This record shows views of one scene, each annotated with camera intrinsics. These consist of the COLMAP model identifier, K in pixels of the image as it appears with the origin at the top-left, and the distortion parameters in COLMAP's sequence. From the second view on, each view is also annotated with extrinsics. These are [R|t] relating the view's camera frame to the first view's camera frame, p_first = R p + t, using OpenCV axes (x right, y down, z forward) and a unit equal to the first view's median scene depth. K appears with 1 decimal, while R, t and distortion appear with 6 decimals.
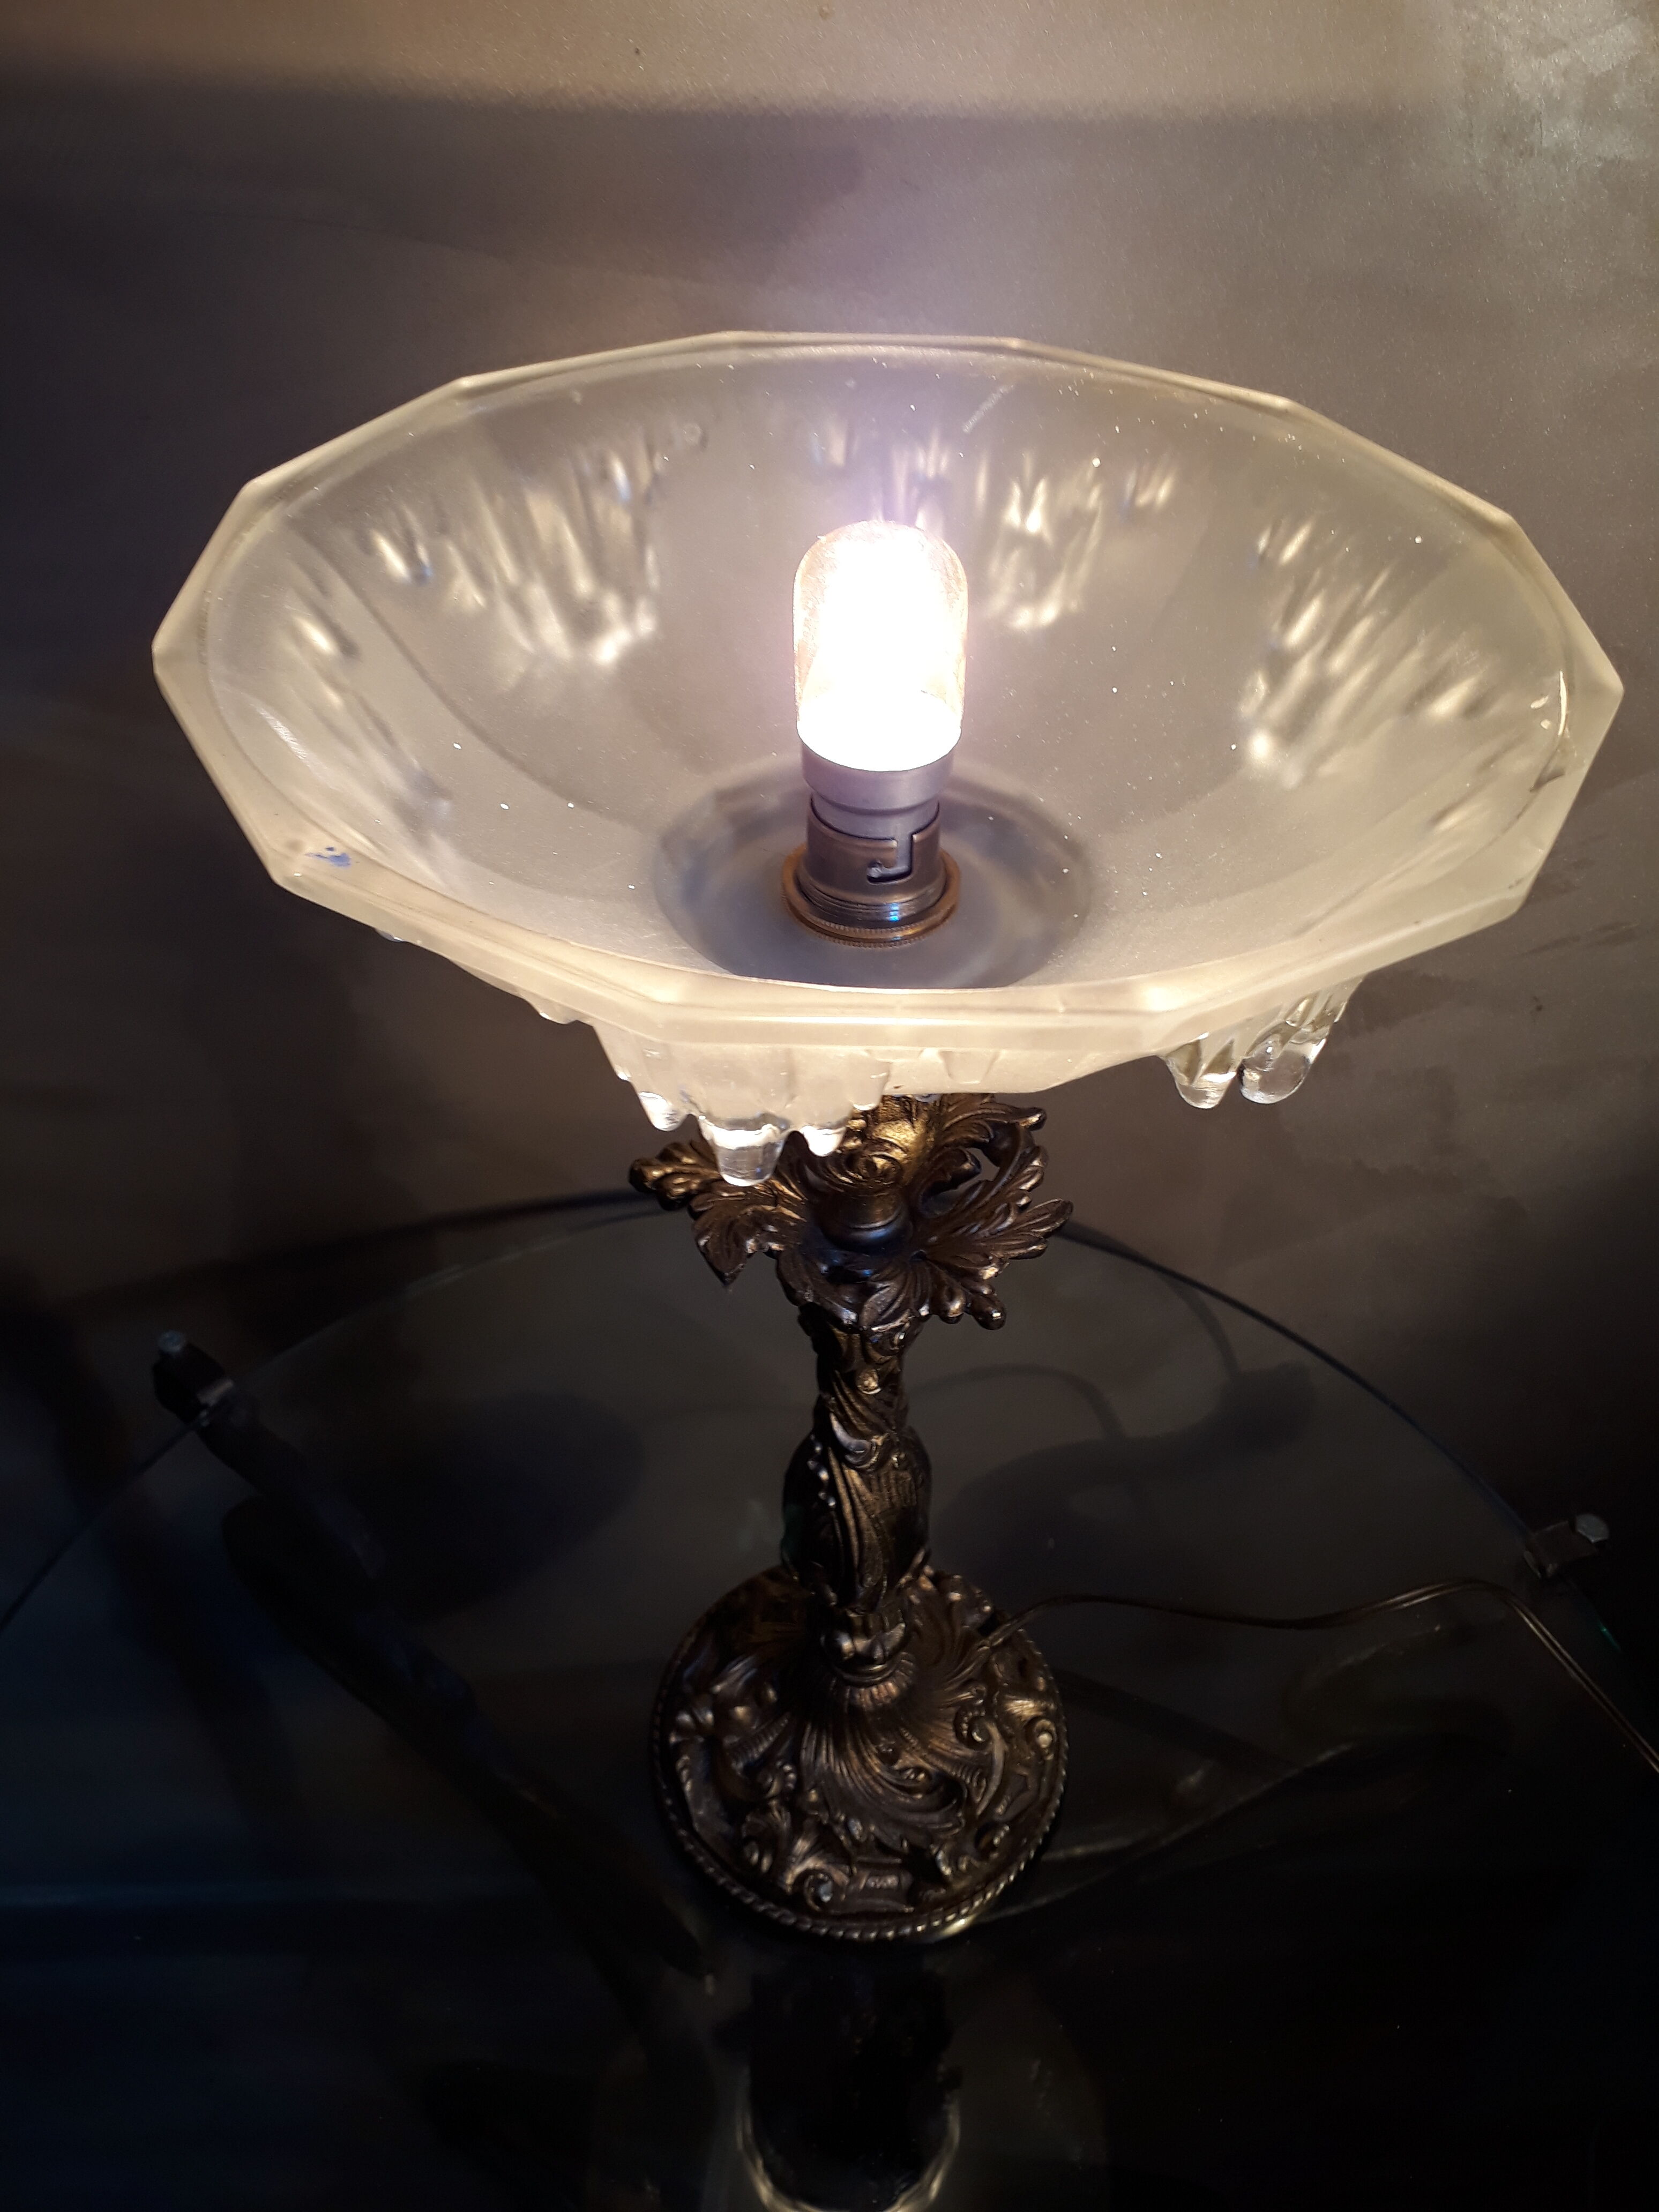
lens RADIAL K [[1844.7, 0, 805.1], [0, 1844.7, 1117.7], [0, 0, 1]] dist [0.051508, -0.109474]
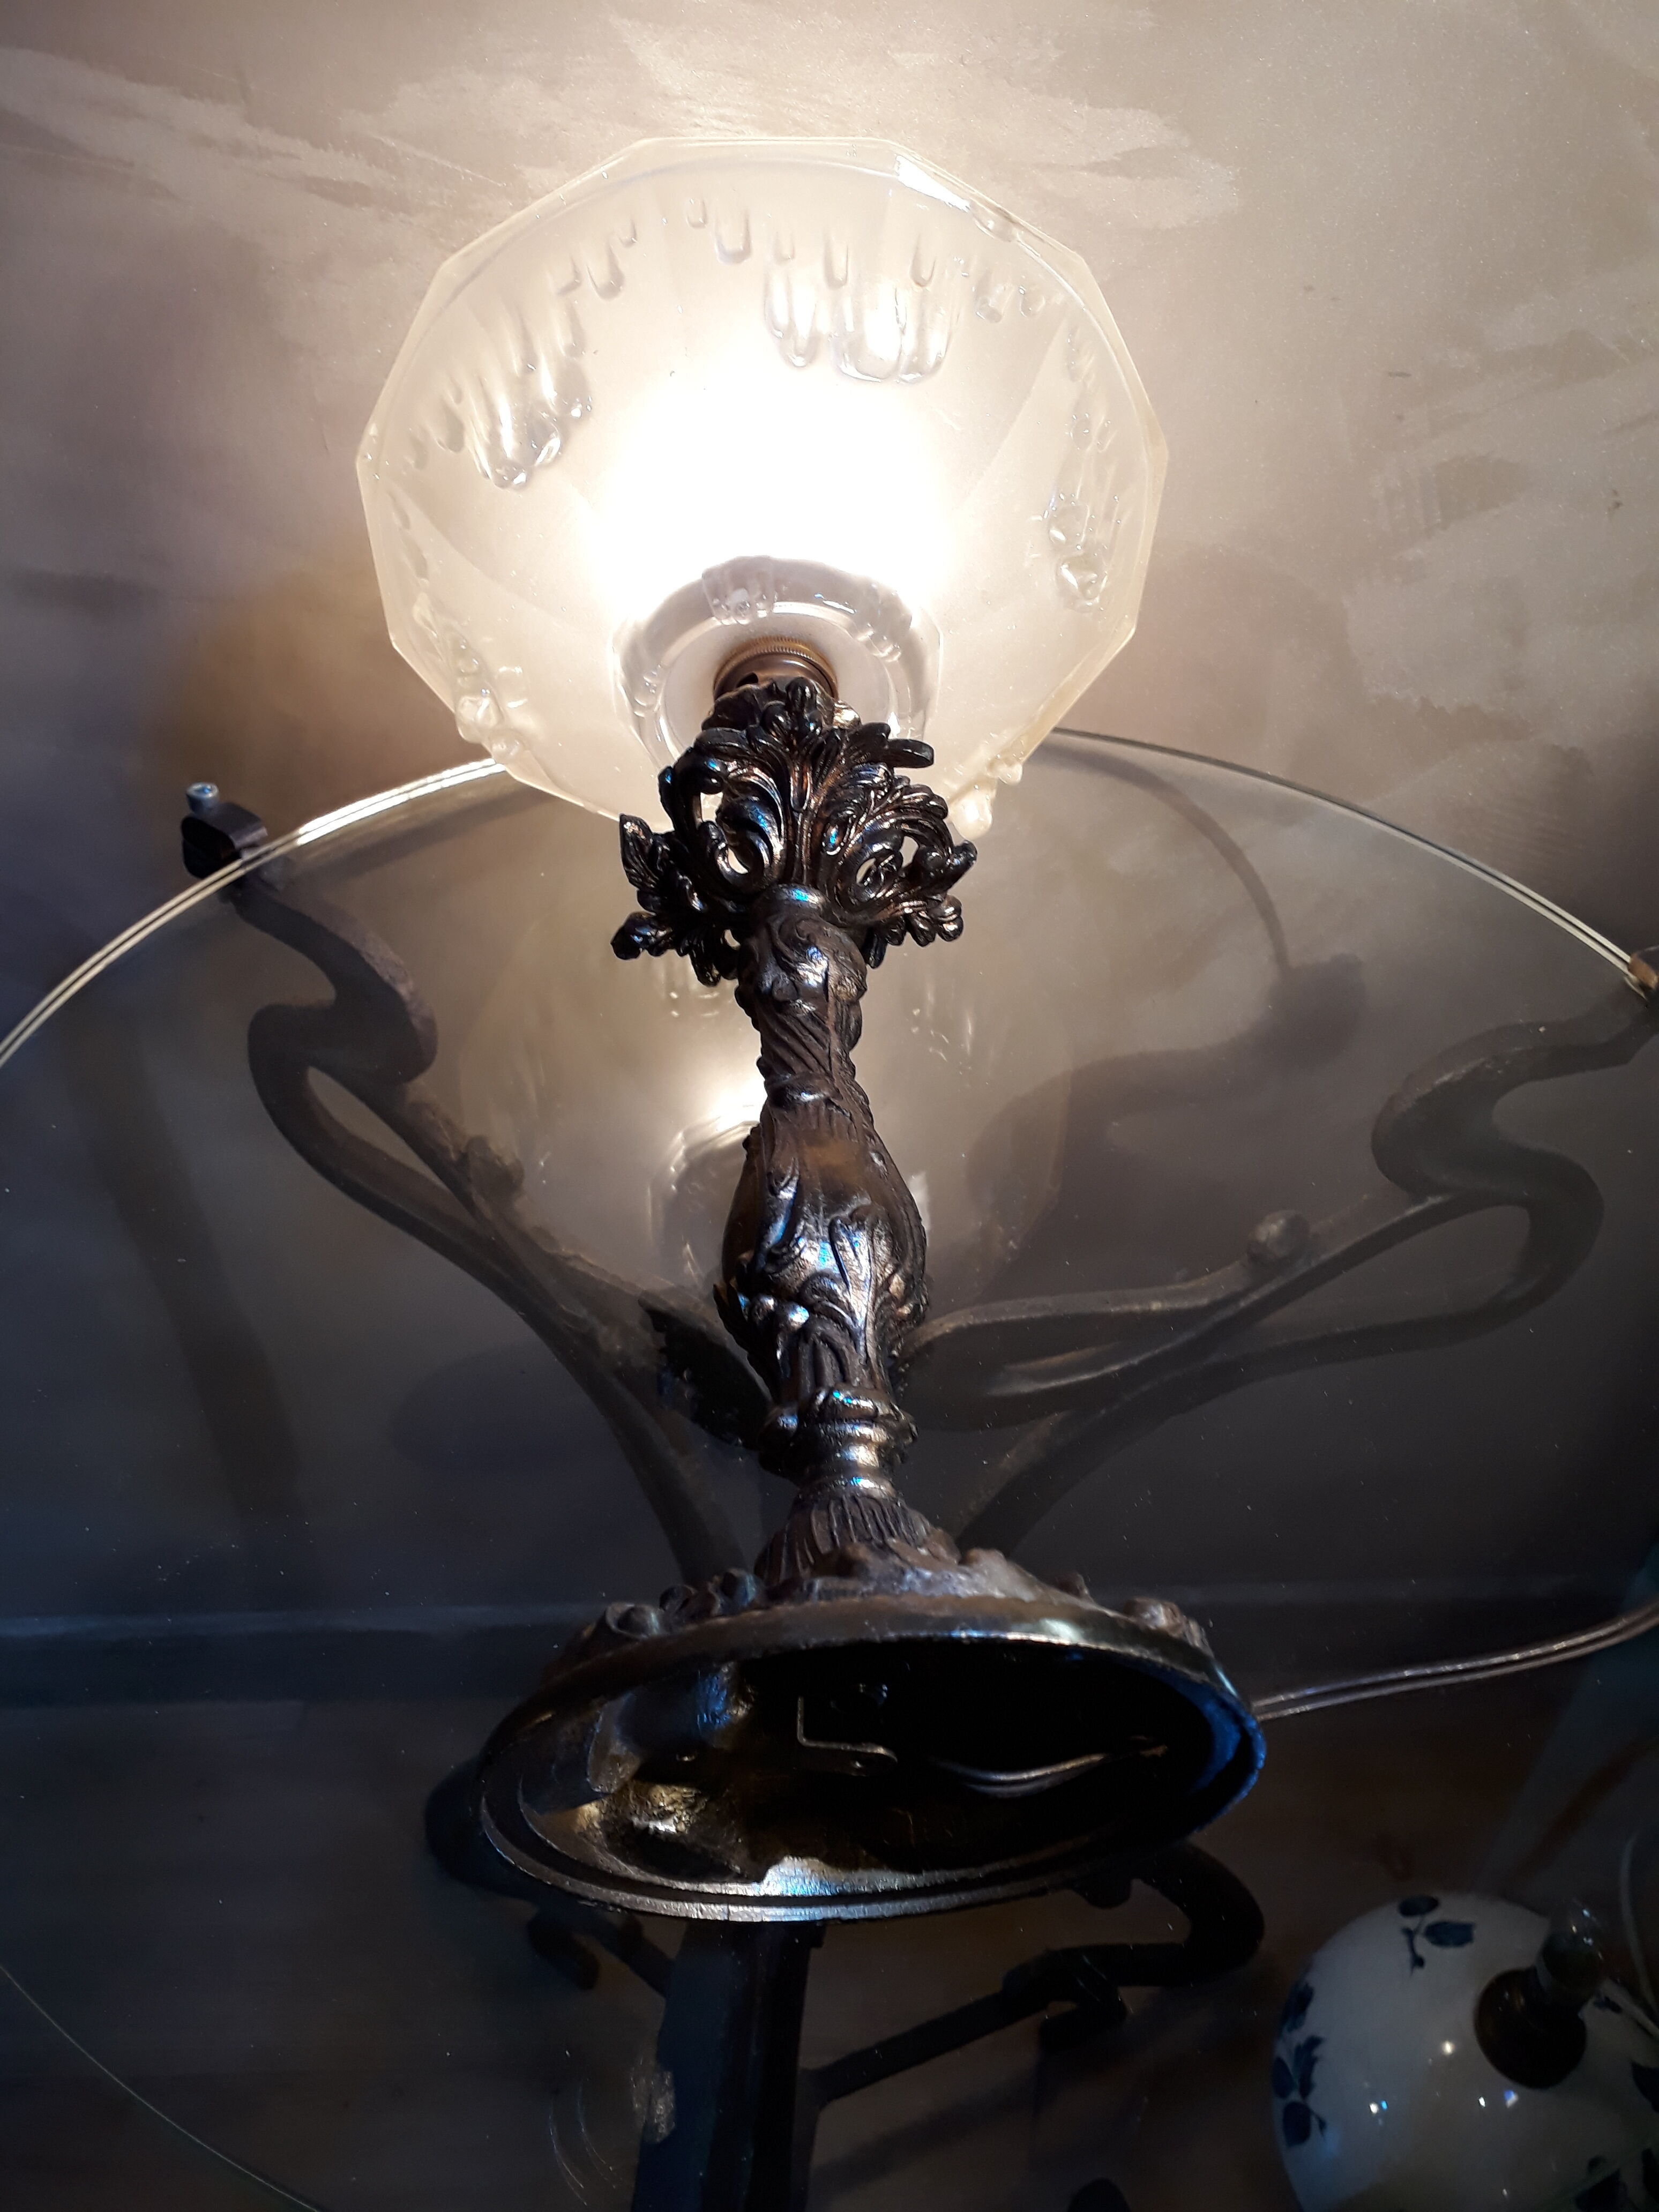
lens RADIAL K [[1844.7, 0, 795.9], [0, 1844.7, 1145.6], [0, 0, 1]] dist [0.051508, -0.109474]
pose [[0.999762, 0.007563, 0.020476, -0.049322], [-0.007158, 0.999779, -0.019752, 0.281629], [-0.020621, 0.019600, 0.999595, 0.040928]]
